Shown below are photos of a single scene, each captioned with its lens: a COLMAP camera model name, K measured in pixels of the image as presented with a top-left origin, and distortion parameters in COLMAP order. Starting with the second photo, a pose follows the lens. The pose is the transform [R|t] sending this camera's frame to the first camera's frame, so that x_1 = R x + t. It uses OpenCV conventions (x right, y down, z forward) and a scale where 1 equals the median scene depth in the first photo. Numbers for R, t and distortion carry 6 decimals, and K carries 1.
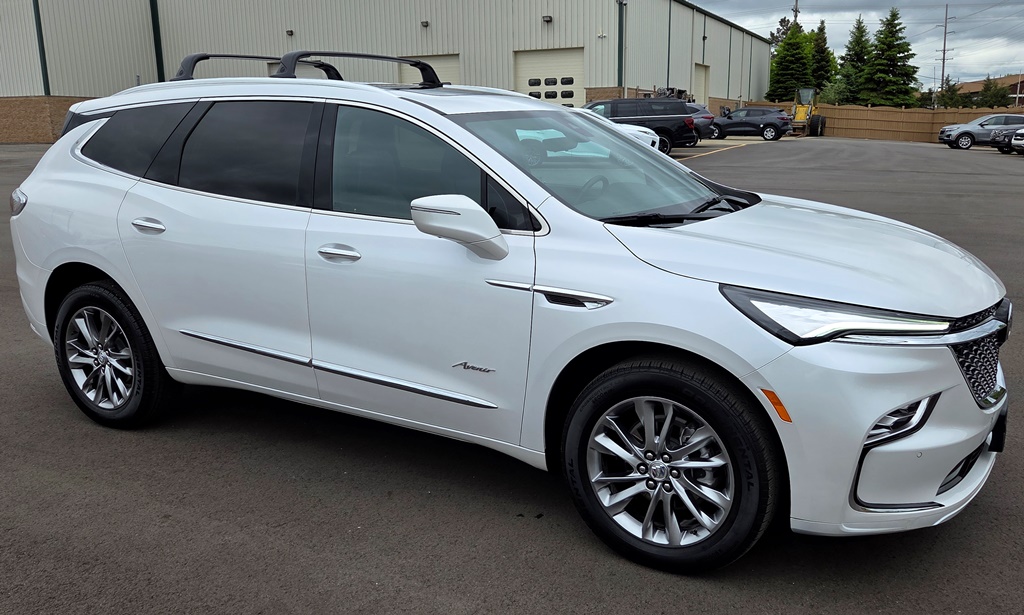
lens RADIAL K [[921.2, 0, 512.0], [0, 921.2, 307.5], [0, 0, 1]] dist [0.126815, -0.174225]
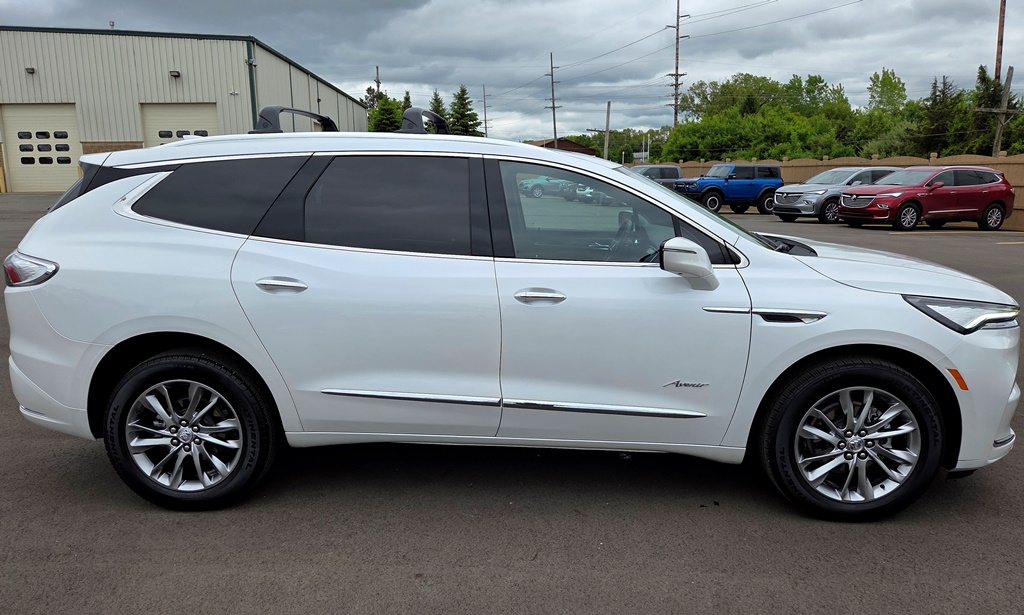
lens RADIAL K [[827.9, 0, 516.9], [0, 827.9, 310.0], [0, 0, 1]] dist [0.083650, -0.078961]
pose [[0.875127, -0.078078, 0.477554, -0.575260], [0.095117, 0.995399, -0.011560, -0.029126], [-0.474454, 0.055540, 0.878527, 0.140765]]
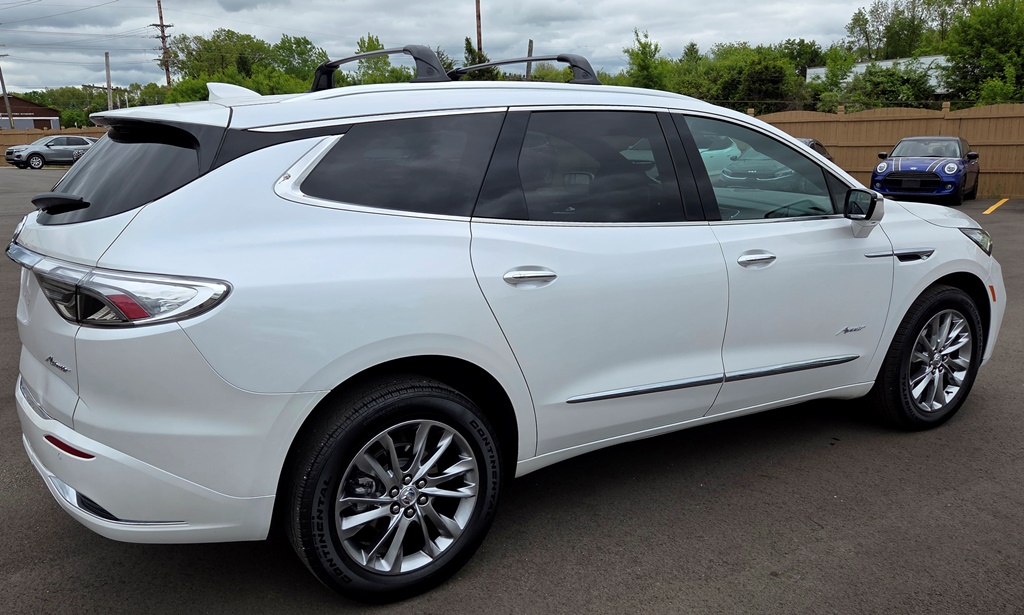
lens RADIAL K [[863.2, 0, 512.0], [0, 863.2, 307.5], [0, 0, 1]] dist [0.069939, -0.006541]
pose [[0.436600, -0.183387, 0.880766, -0.992019], [0.193317, 0.975259, 0.107233, -0.137873], [-0.878640, 0.123449, 0.461250, 0.685268]]
